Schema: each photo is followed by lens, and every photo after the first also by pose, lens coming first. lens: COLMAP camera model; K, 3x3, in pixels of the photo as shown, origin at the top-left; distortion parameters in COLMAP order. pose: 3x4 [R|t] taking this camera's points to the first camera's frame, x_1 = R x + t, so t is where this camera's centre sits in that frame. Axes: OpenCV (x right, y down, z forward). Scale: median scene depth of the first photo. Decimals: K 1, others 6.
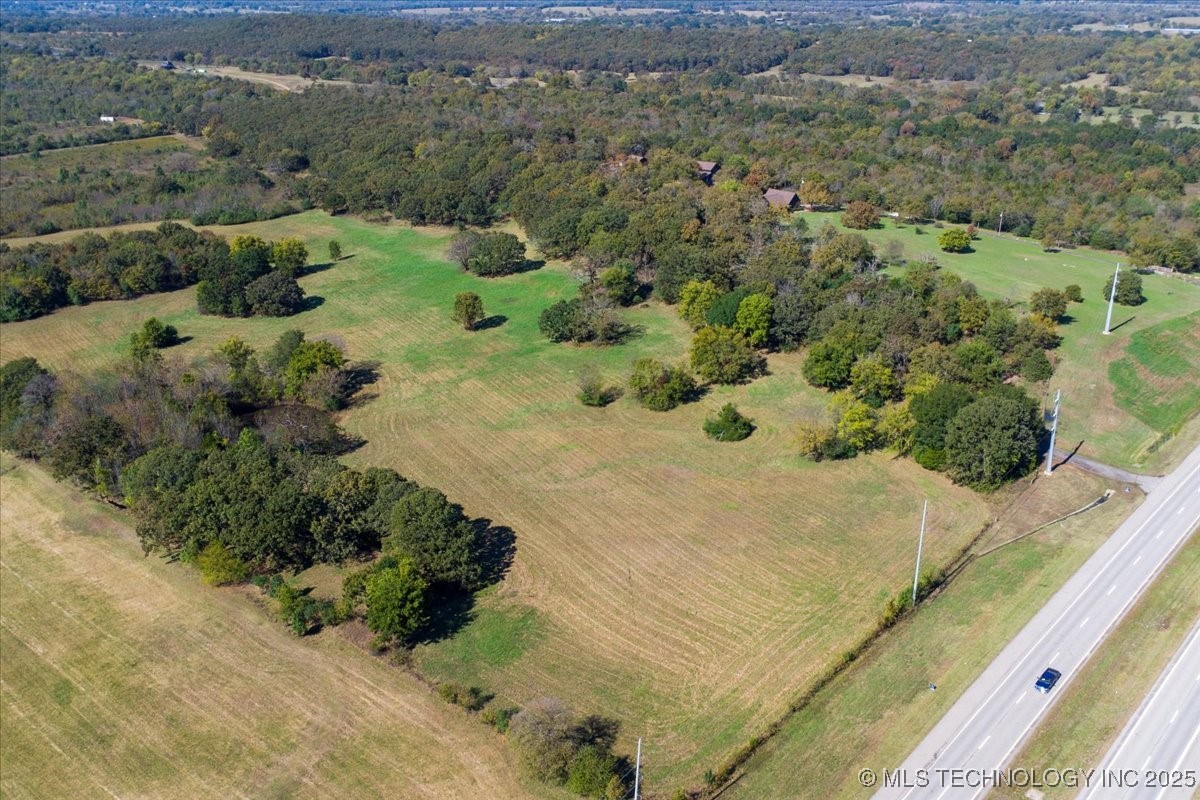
lens RADIAL K [[1028.8, 0, 600.0], [0, 1028.8, 400.0], [0, 0, 1]] dist [0.033460, -0.030573]
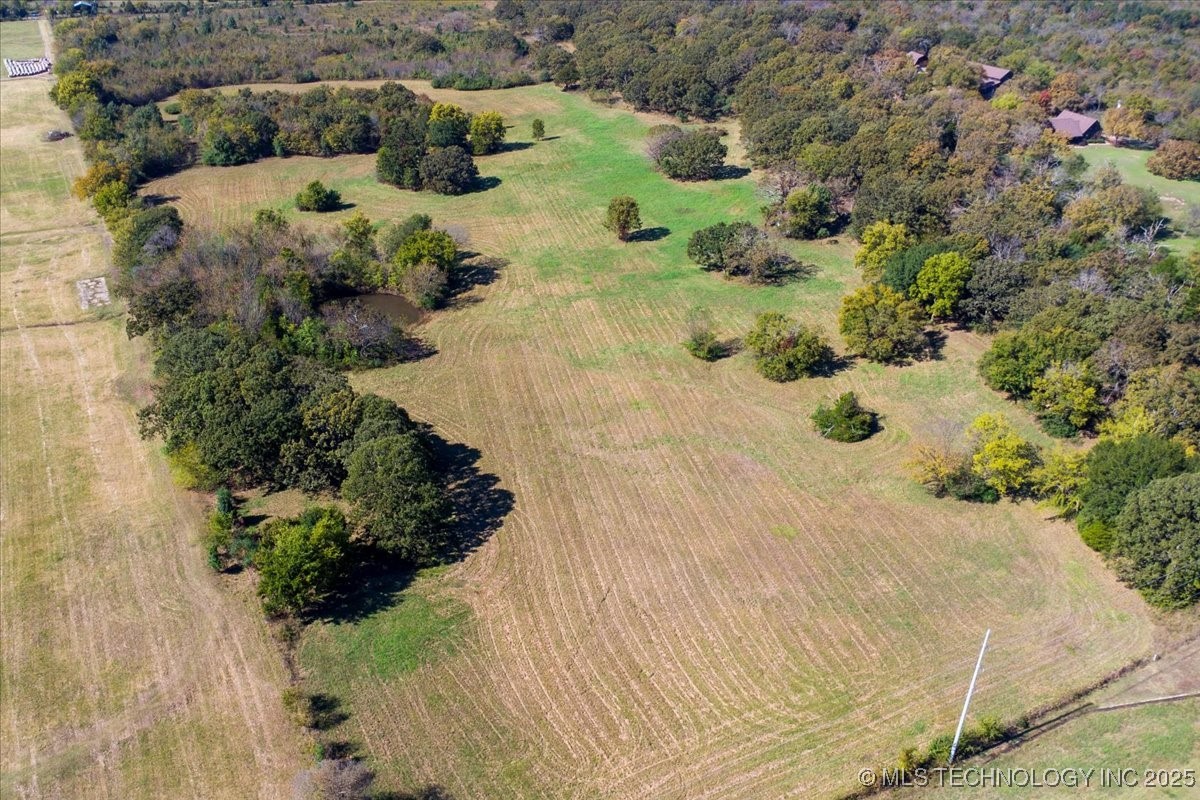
lens RADIAL K [[965.5, 0, 600.0], [0, 965.5, 380.7], [0, 0, 1]] dist [0.024762, -0.007139]
pose [[0.920800, 0.200154, -0.334762, 0.168782], [-0.160835, 0.976769, 0.141614, -0.068044], [0.355329, -0.076557, 0.931601, 0.221071]]
